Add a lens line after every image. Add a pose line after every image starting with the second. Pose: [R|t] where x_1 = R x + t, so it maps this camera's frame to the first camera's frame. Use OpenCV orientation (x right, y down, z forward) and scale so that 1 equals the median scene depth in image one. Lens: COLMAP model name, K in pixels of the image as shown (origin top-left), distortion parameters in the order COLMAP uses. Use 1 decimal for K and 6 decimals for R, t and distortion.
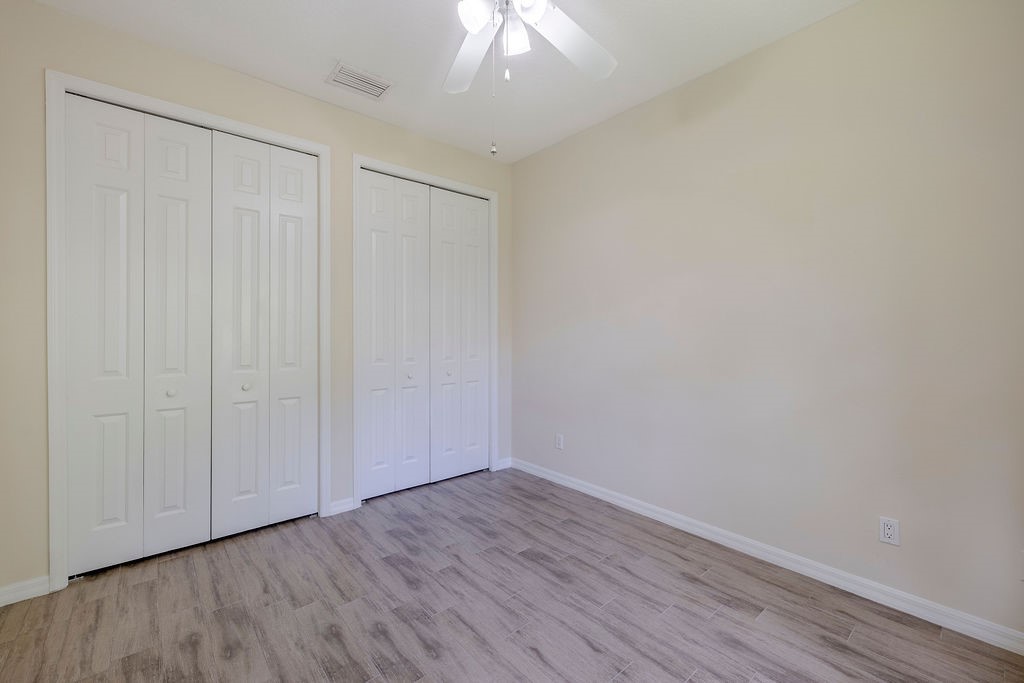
lens RADIAL K [[433.4, 0, 515.9], [0, 433.4, 328.5], [0, 0, 1]] dist [0.000653, 0.000192]
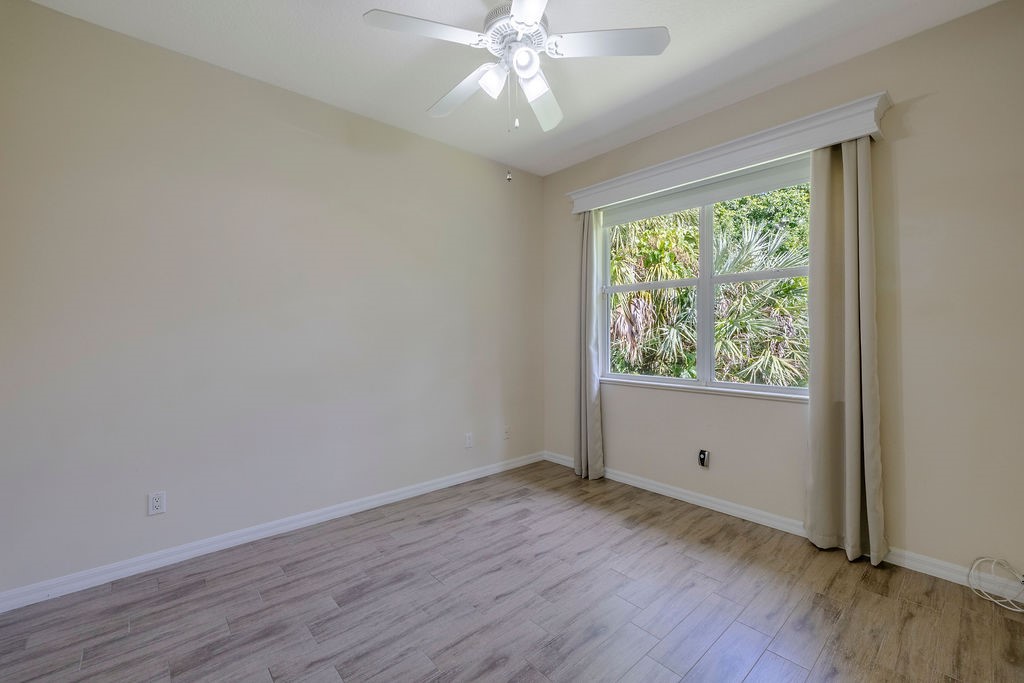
lens RADIAL K [[433.4, 0, 515.9], [0, 433.4, 328.5], [0, 0, 1]] dist [0.000653, 0.000192]
pose [[-0.036542, 0.015219, 0.999216, -0.759385], [-0.004686, 0.999870, -0.015400, 0.009781], [-0.999321, -0.005245, -0.036466, 0.648244]]
